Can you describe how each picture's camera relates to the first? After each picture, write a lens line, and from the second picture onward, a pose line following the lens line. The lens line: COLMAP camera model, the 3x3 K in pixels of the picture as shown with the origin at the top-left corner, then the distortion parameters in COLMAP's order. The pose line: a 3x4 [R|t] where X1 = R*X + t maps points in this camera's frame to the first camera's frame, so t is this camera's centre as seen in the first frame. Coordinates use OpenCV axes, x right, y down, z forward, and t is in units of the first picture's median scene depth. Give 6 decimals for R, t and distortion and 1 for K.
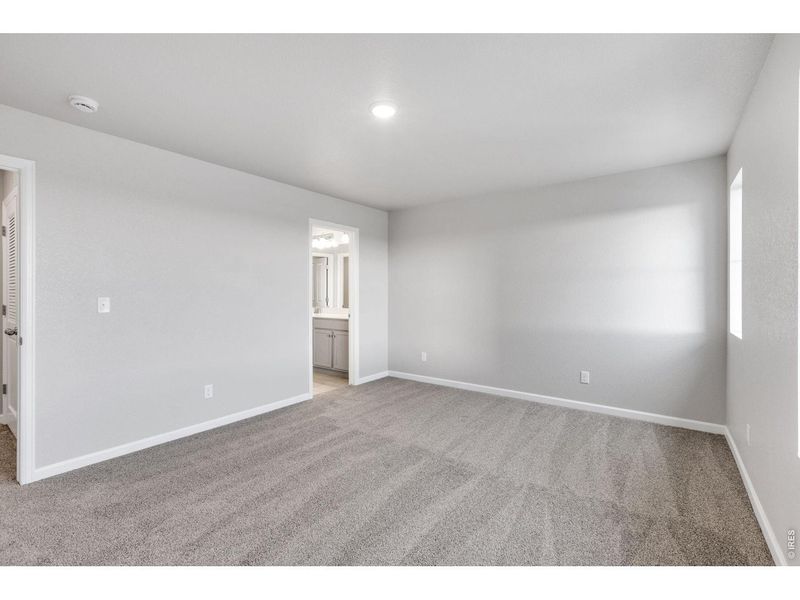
lens RADIAL K [[356.0, 0, 403.0], [0, 356.0, 293.0], [0, 0, 1]] dist [0.004166, 0.000684]
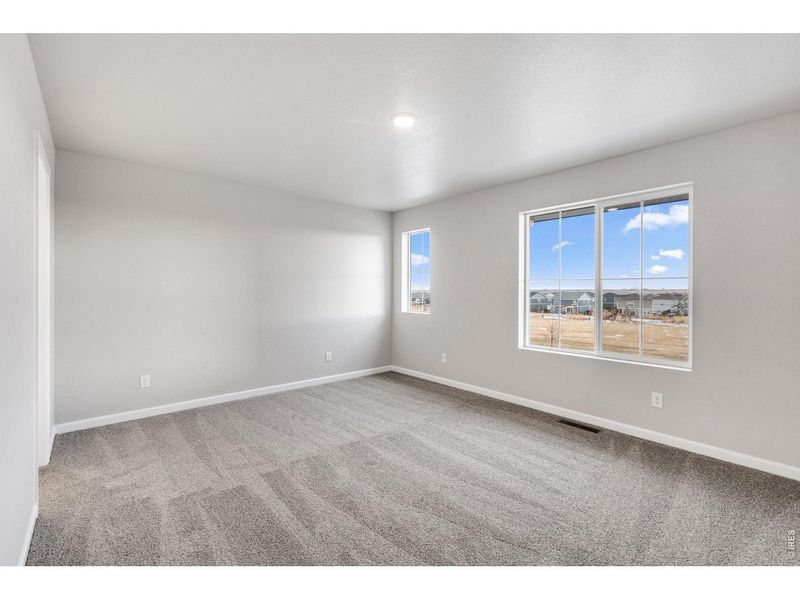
lens RADIAL K [[356.0, 0, 396.8], [0, 356.0, 294.0], [0, 0, 1]] dist [0.004166, 0.000684]
pose [[0.221203, -0.008189, 0.975194, -0.771904], [-0.004207, 0.999947, 0.009351, -0.001224], [-0.975219, -0.006171, 0.221156, 0.547020]]
